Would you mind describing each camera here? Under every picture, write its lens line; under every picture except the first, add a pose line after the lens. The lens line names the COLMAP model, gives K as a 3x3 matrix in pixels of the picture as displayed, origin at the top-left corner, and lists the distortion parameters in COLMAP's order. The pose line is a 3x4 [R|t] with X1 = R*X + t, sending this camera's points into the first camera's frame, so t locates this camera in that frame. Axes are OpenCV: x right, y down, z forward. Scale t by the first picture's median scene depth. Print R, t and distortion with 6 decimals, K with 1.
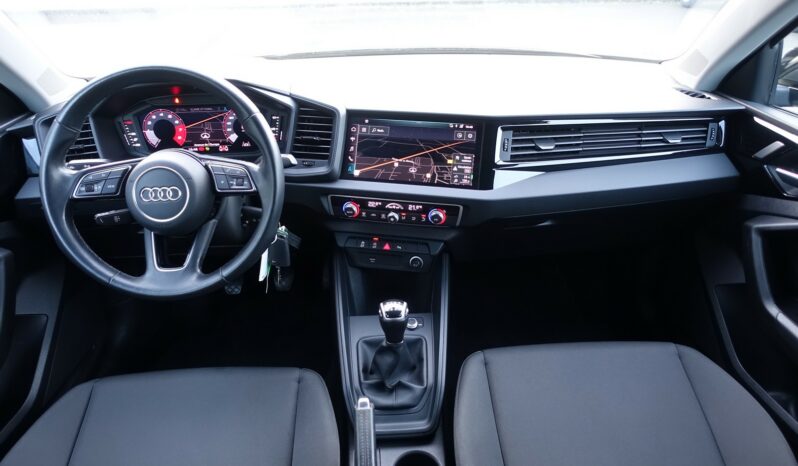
lens RADIAL K [[558.1, 0, 399.0], [0, 558.1, 233.0], [0, 0, 1]] dist [-0.009545, 0.001158]
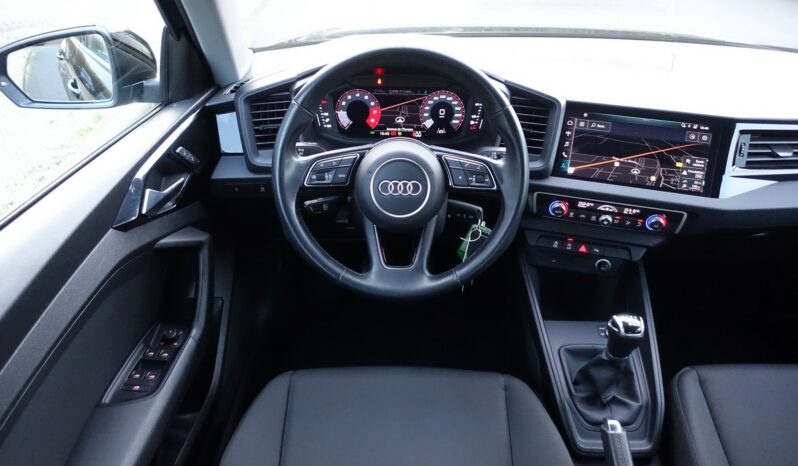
lens RADIAL K [[558.1, 0, 399.0], [0, 558.1, 233.0], [0, 0, 1]] dist [-0.009545, 0.001158]
pose [[0.997608, 0.059587, -0.035037, -0.330085], [-0.057682, 0.996924, 0.053062, -0.037132], [0.038091, -0.050914, 0.997976, 0.056852]]
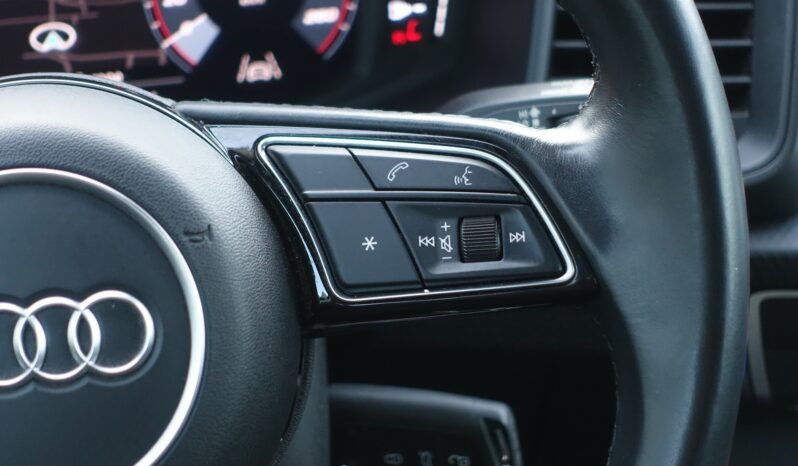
lens RADIAL K [[1852.5, 0, 399.0], [0, 1852.5, 233.0], [0, 0, 1]] dist [-0.007752, 0.061162]
pose [[0.994979, -0.070259, 0.071275, -0.301354], [0.077992, 0.990614, -0.112255, -0.027801], [-0.062719, 0.117251, 0.991120, 0.393413]]
